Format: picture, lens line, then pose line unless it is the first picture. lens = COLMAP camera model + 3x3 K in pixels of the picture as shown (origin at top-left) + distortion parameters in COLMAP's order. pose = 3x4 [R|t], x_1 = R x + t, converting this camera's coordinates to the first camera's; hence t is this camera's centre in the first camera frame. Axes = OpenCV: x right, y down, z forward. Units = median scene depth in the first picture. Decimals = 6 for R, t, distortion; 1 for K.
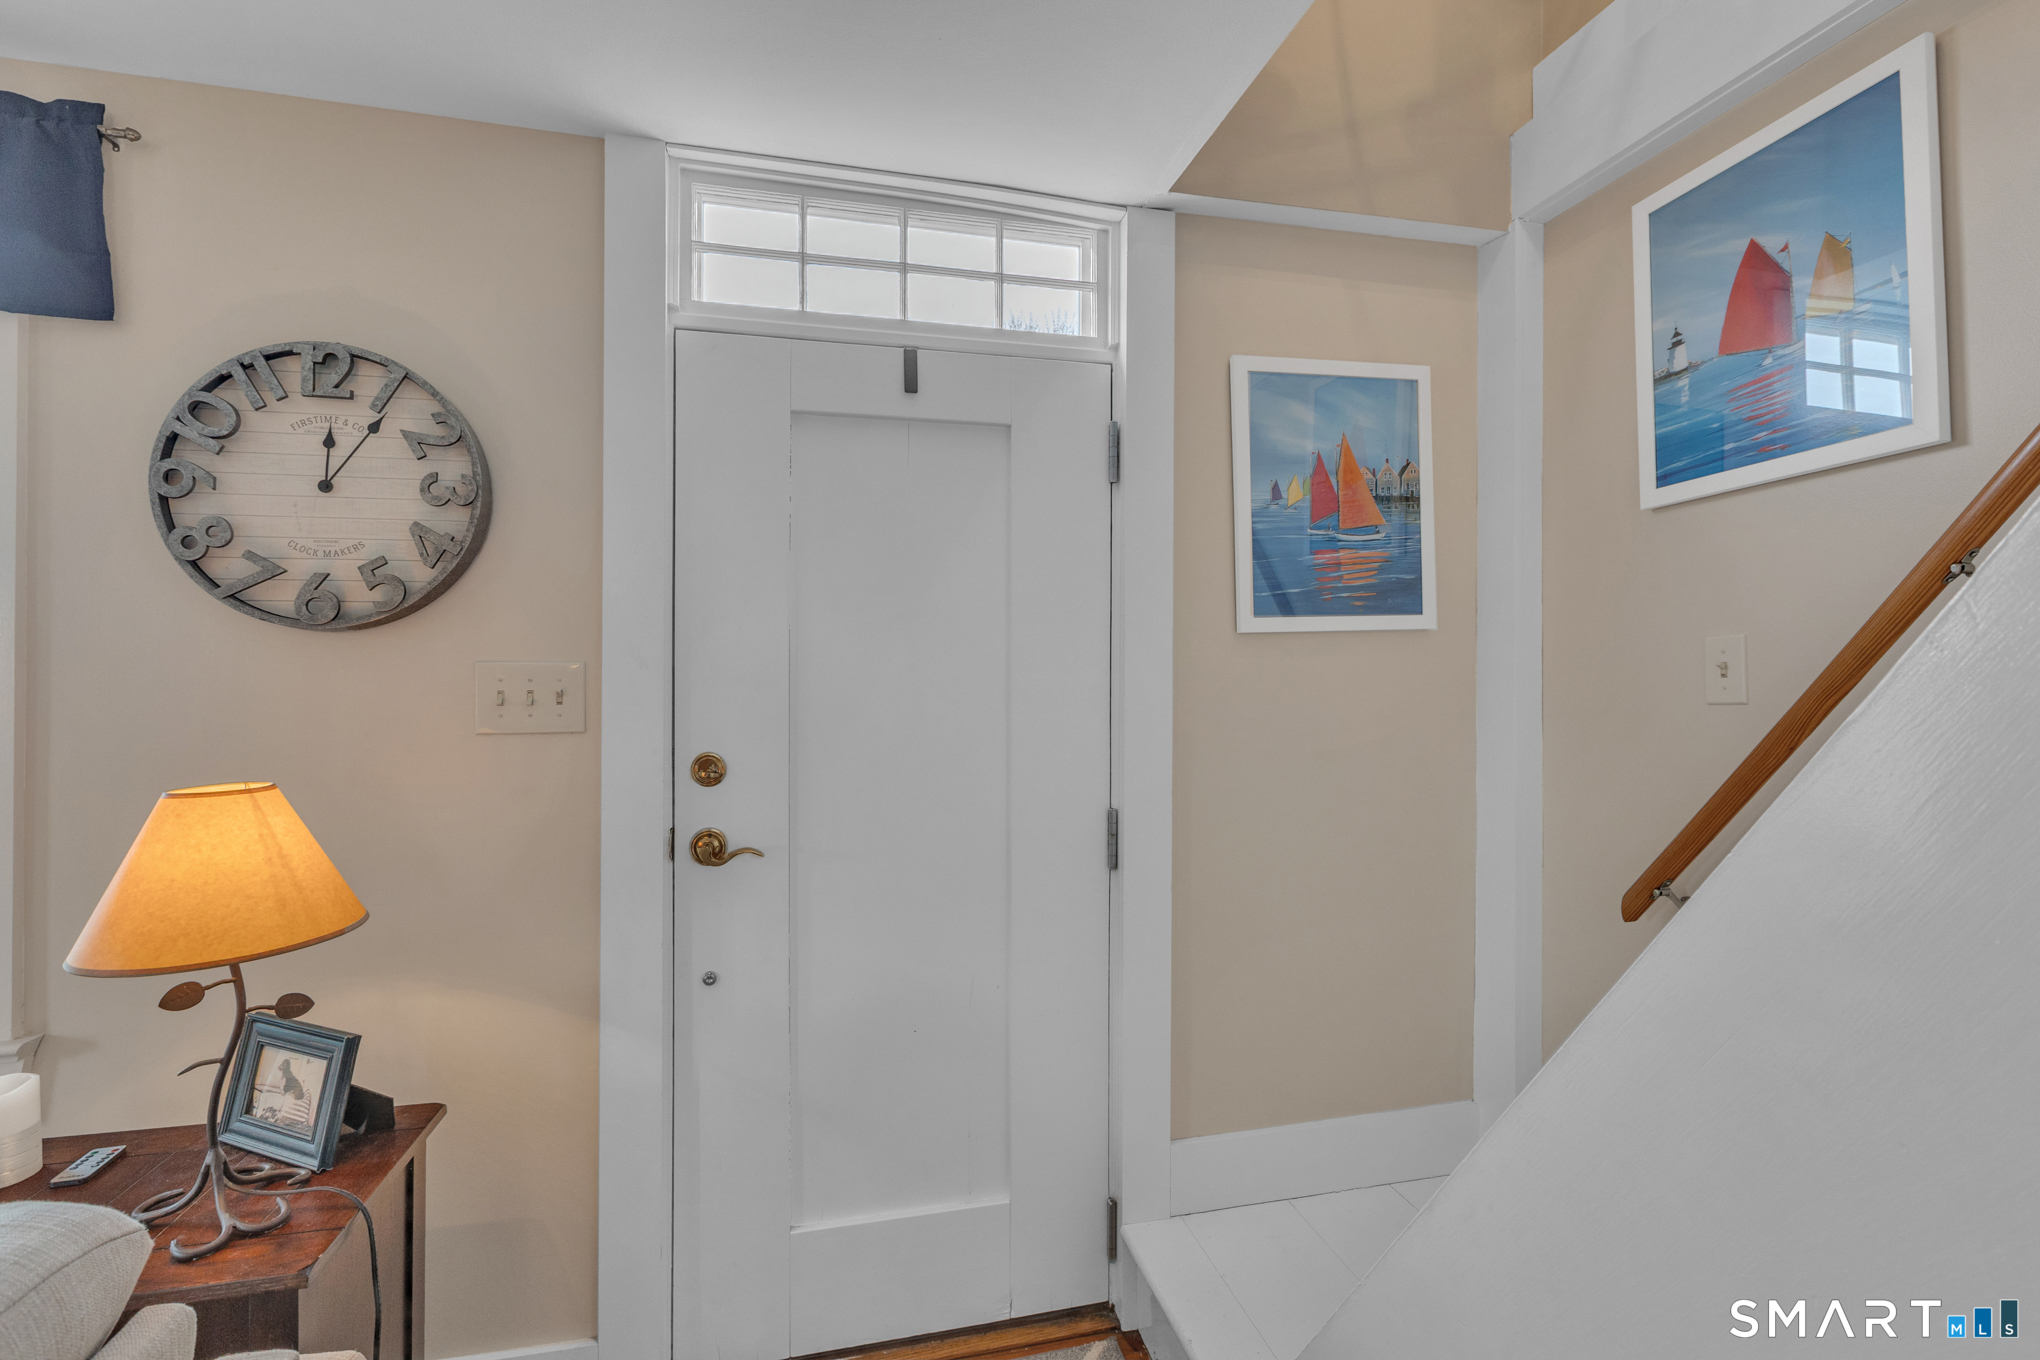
lens RADIAL K [[909.5, 0, 1020.1], [0, 909.5, 675.1], [0, 0, 1]] dist [0.001801, 0.000042]
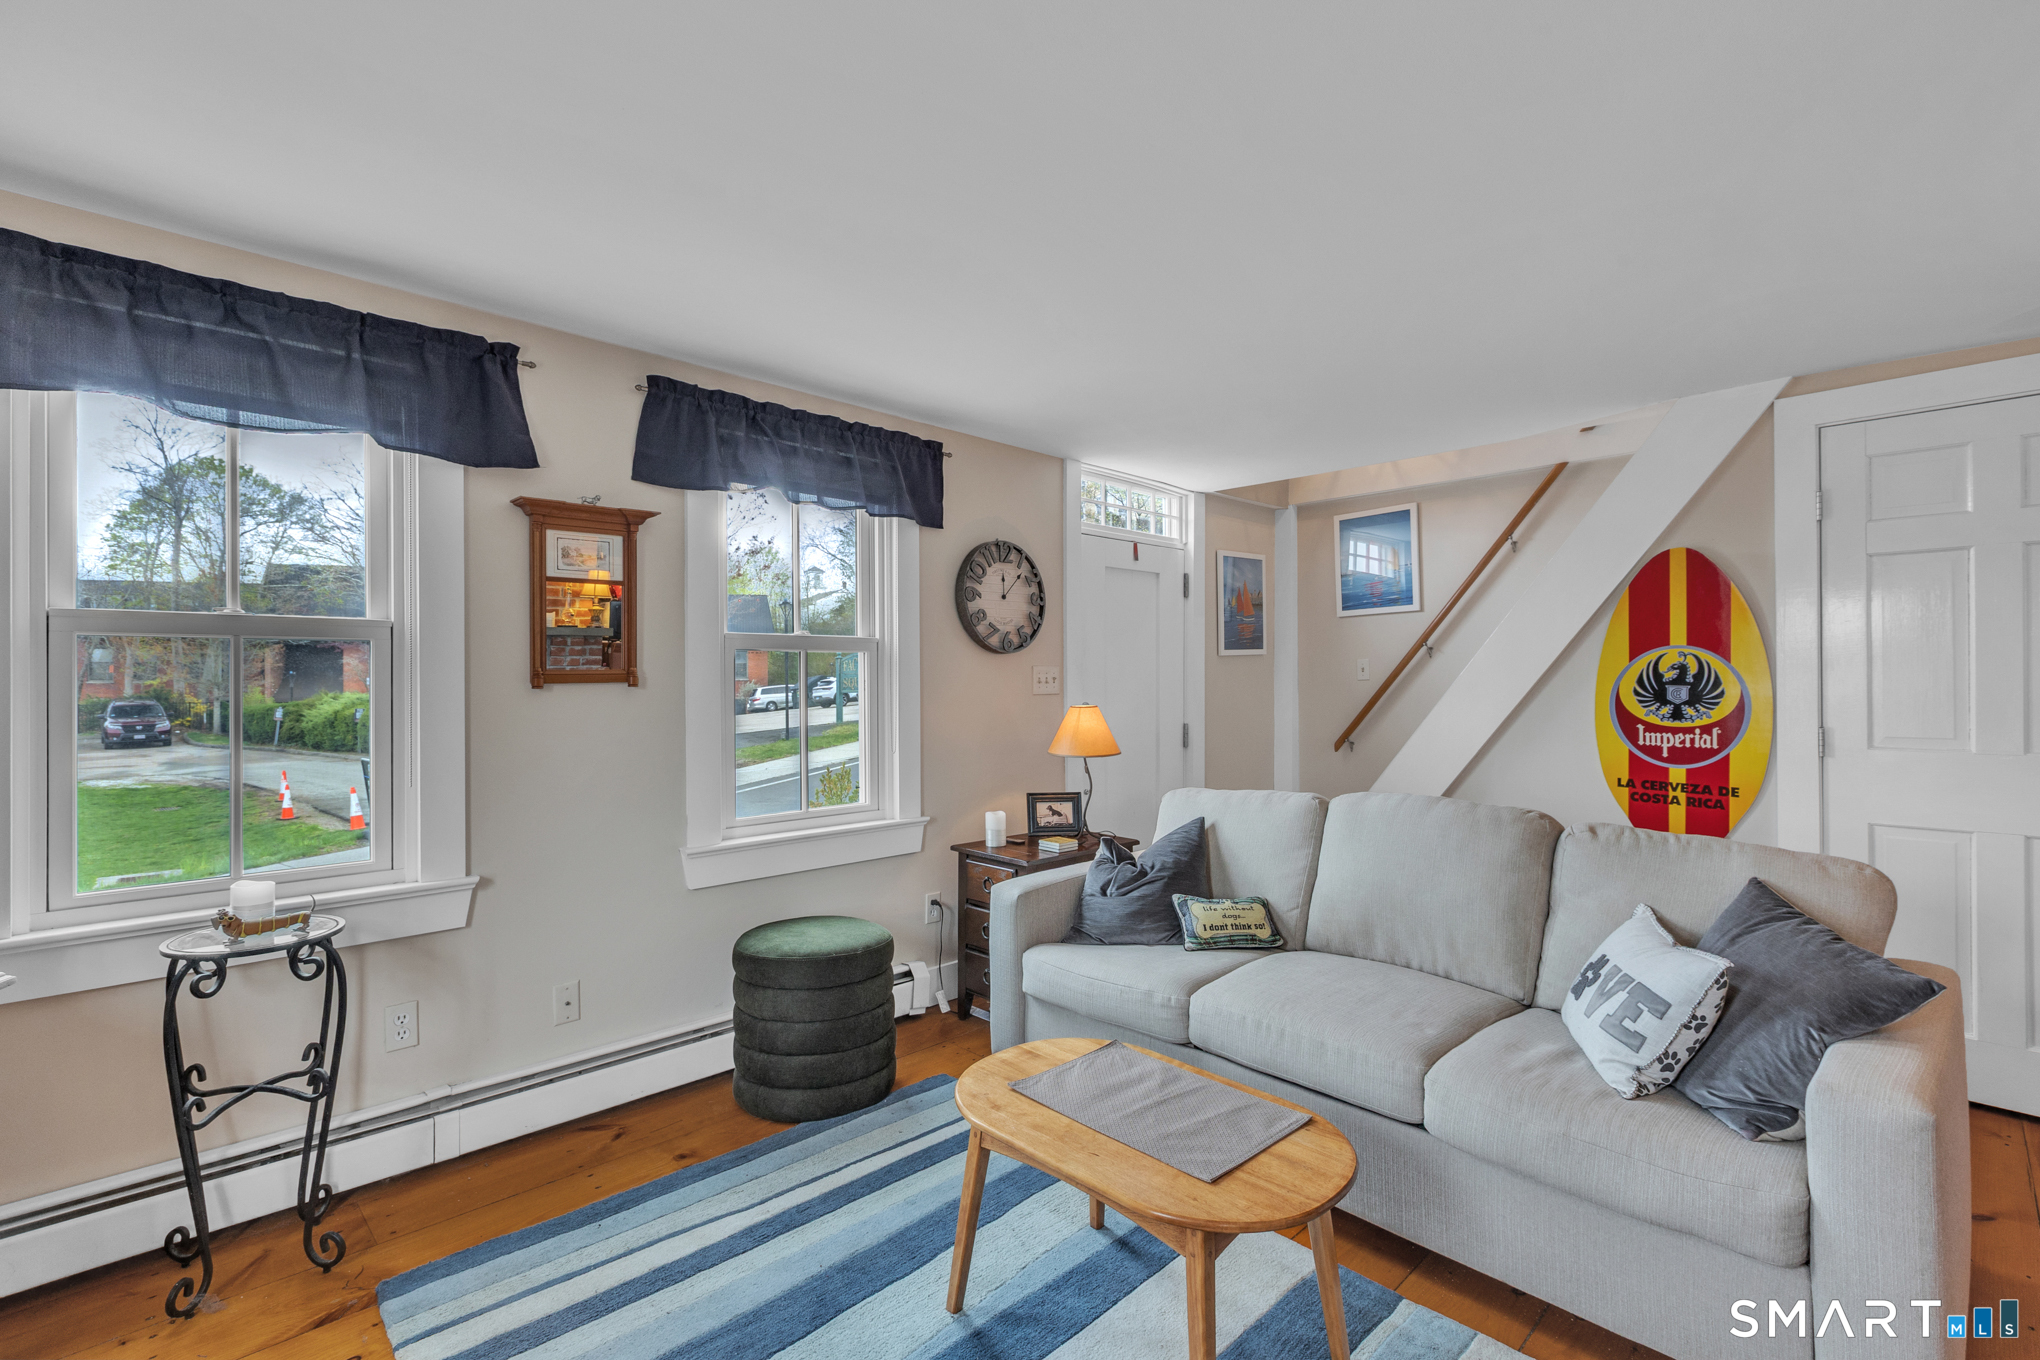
lens RADIAL K [[918.2, 0, 1020.0], [0, 918.2, 680.0], [0, 0, 1]] dist [-0.001682, -0.000494]
pose [[0.859473, -0.003270, 0.511170, -1.967902], [0.002540, 0.999995, 0.002127, 0.020404], [-0.511174, -0.000530, 0.859477, -1.192791]]
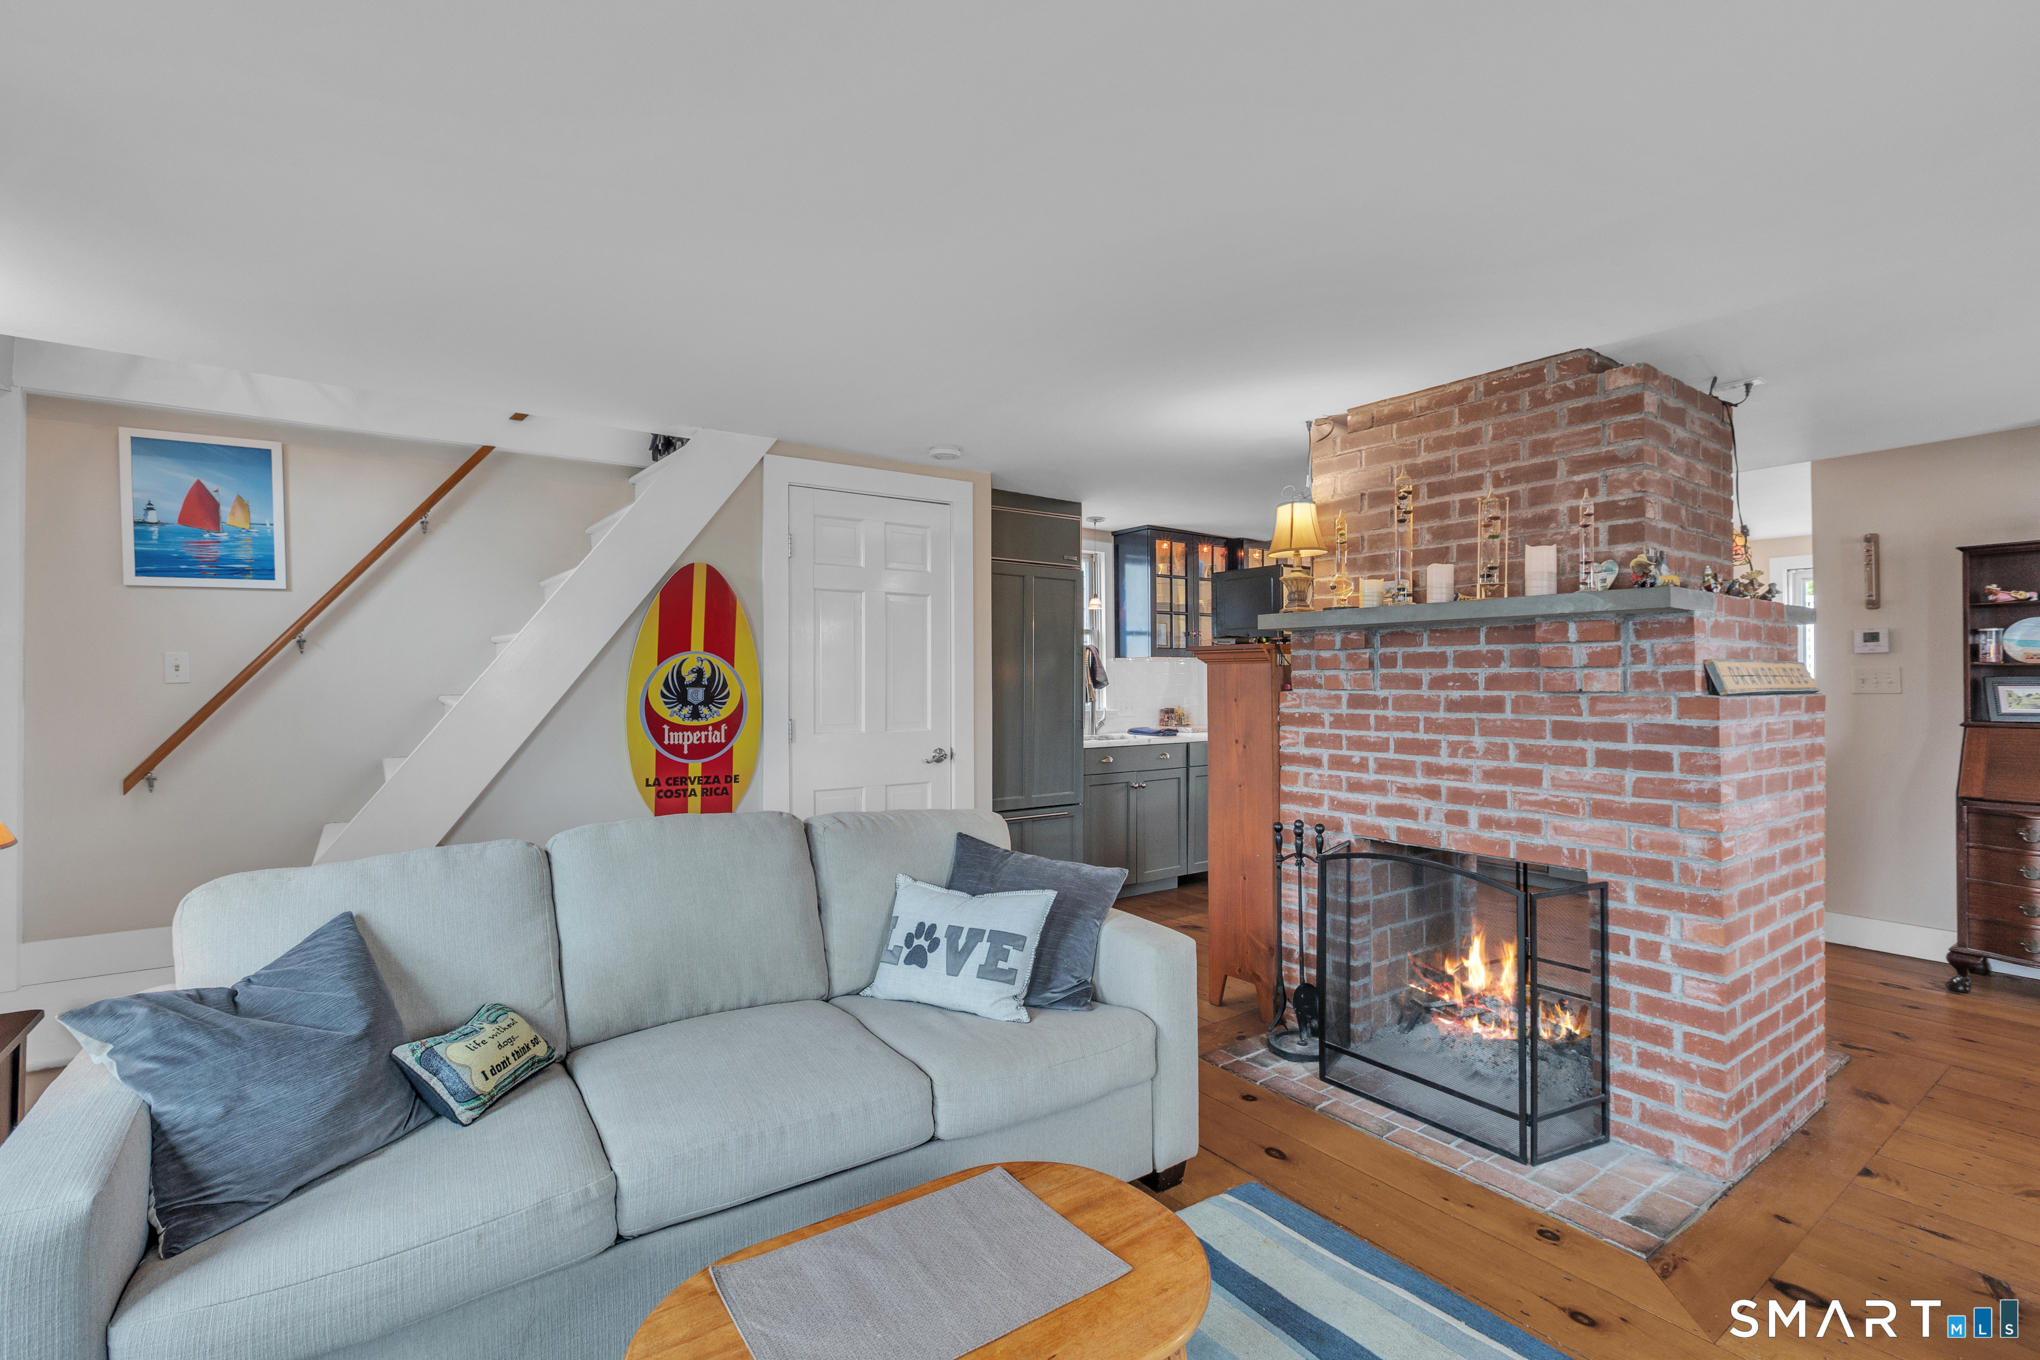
lens RADIAL K [[915.5, 0, 1018.7], [0, 915.5, 670.4], [0, 0, 1]] dist [-0.000690, -0.000441]
pose [[-0.377267, 0.008169, 0.926068, -2.040989], [-0.001652, 0.999954, -0.009493, 0.018214], [-0.926103, -0.005111, -0.377236, -0.041720]]
